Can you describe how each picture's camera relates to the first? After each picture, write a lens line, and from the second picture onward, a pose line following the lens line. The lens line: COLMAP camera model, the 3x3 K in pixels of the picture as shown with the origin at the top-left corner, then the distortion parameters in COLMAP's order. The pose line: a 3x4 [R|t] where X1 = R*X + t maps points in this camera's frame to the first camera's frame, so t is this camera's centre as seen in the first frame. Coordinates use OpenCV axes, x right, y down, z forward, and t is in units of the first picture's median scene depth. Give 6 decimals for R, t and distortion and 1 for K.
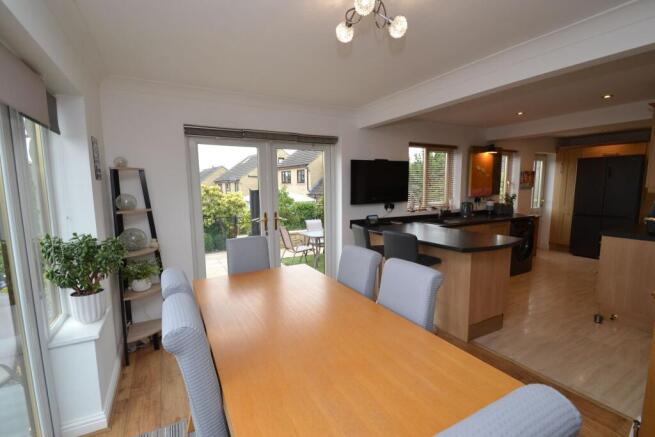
lens RADIAL K [[289.4, 0, 323.4], [0, 289.4, 221.7], [0, 0, 1]] dist [0.002531, -0.010817]
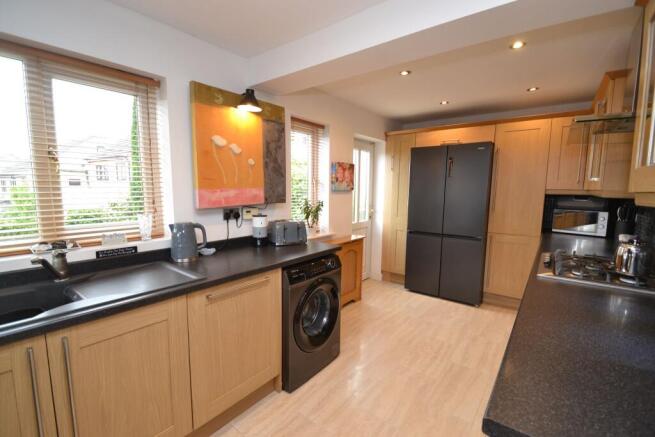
lens RADIAL K [[289.4, 0, 323.4], [0, 289.4, 221.7], [0, 0, 1]] dist [0.002531, -0.010817]
pose [[0.917288, -0.024597, 0.397463, 0.442090], [0.028475, 0.999587, -0.003857, -0.054017], [-0.397204, 0.014855, 0.917610, 0.483813]]
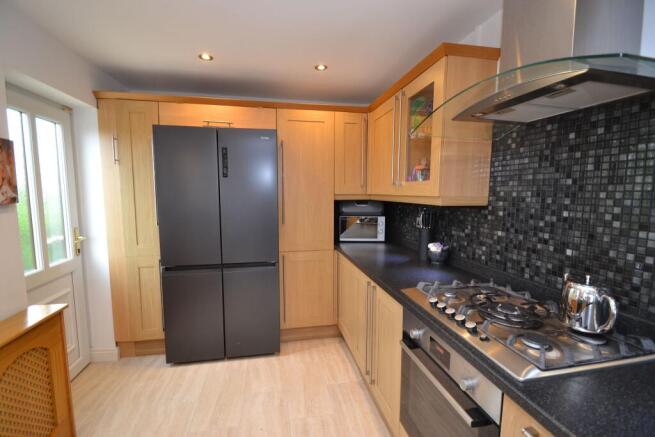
lens RADIAL K [[289.4, 0, 323.4], [0, 289.4, 221.7], [0, 0, 1]] dist [0.002531, -0.010817]
pose [[0.298896, -0.090428, 0.949992, 0.592637], [0.114346, 0.991722, 0.058423, -0.091378], [-0.947410, 0.091165, 0.306762, 0.698218]]
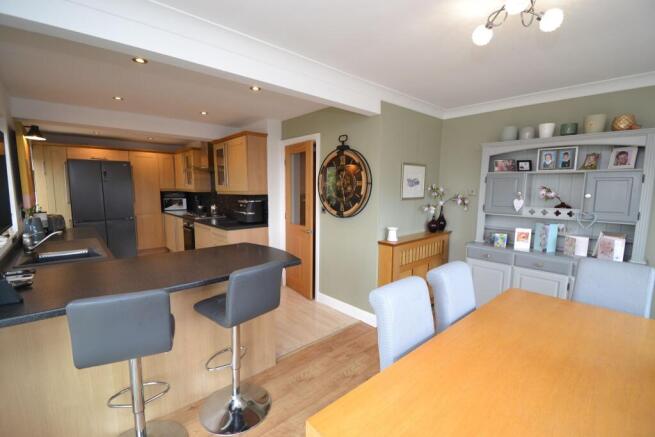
lens RADIAL K [[289.4, 0, 323.4], [0, 289.4, 221.7], [0, 0, 1]] dist [0.002531, -0.010817]
pose [[-0.231565, -0.108105, 0.966794, -0.170098], [0.119535, 0.983114, 0.138561, -0.061112], [-0.965448, 0.147652, -0.214733, 0.476269]]
